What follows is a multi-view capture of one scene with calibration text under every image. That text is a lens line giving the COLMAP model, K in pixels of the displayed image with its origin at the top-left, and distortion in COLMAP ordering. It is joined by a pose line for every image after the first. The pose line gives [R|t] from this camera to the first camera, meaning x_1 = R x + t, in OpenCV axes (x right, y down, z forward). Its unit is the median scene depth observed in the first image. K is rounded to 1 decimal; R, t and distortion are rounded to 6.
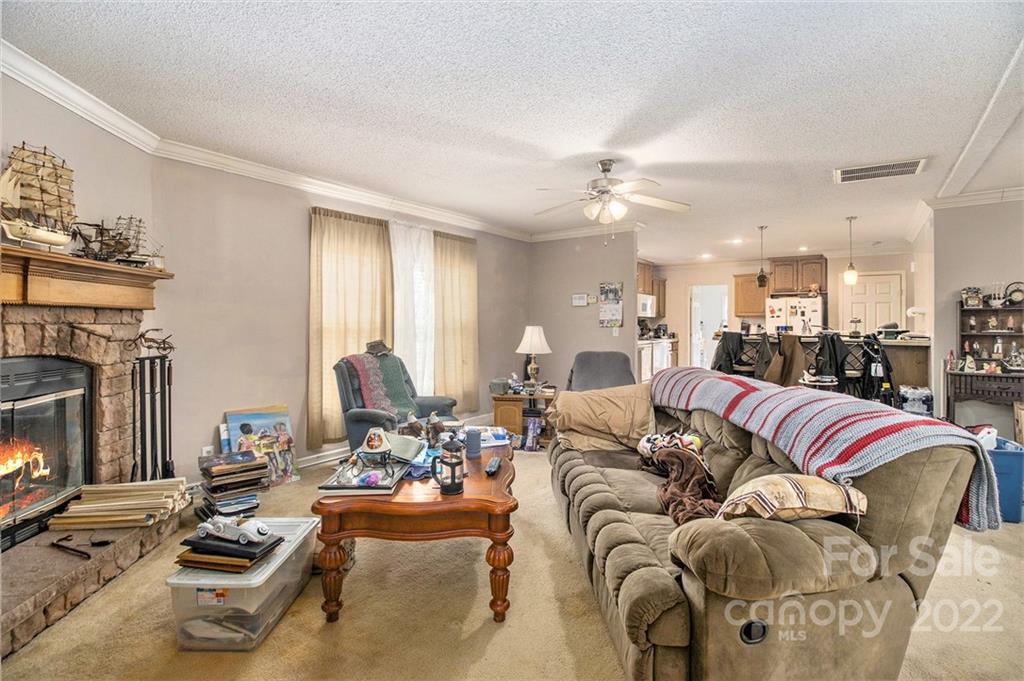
lens RADIAL K [[468.7, 0, 513.2], [0, 468.7, 323.3], [0, 0, 1]] dist [0.019800, -0.016298]
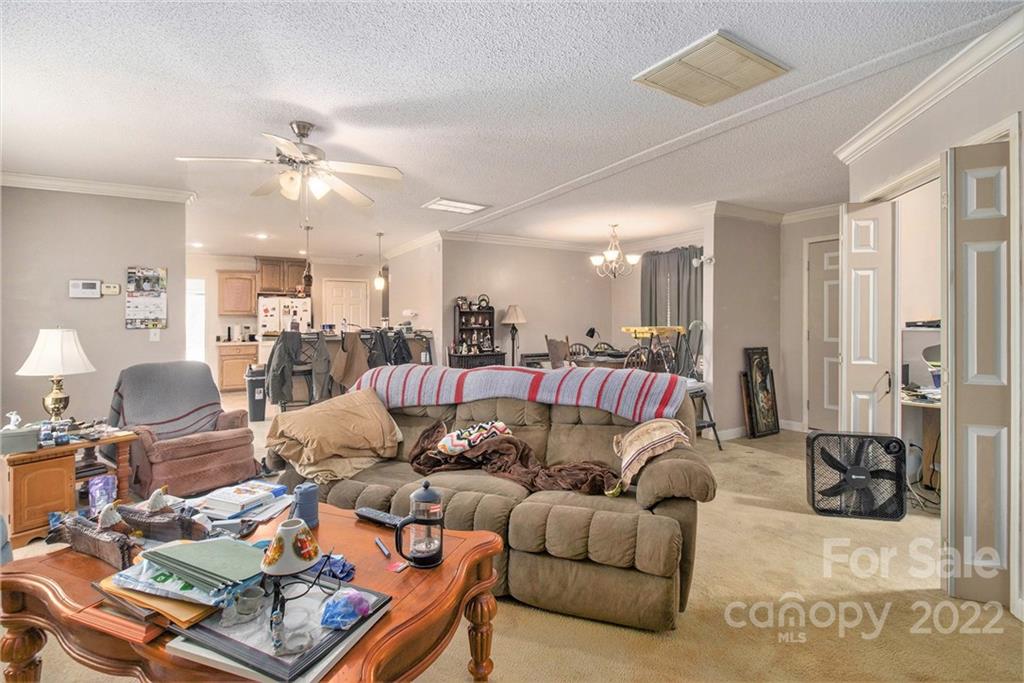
lens RADIAL K [[468.7, 0, 513.2], [0, 468.7, 324.3], [0, 0, 1]] dist [0.019800, -0.016298]
pose [[0.418725, -0.011216, 0.908044, -0.292941], [0.008441, 0.999929, 0.008459, -0.000515], [-0.908074, 0.004123, 0.418790, 0.242446]]
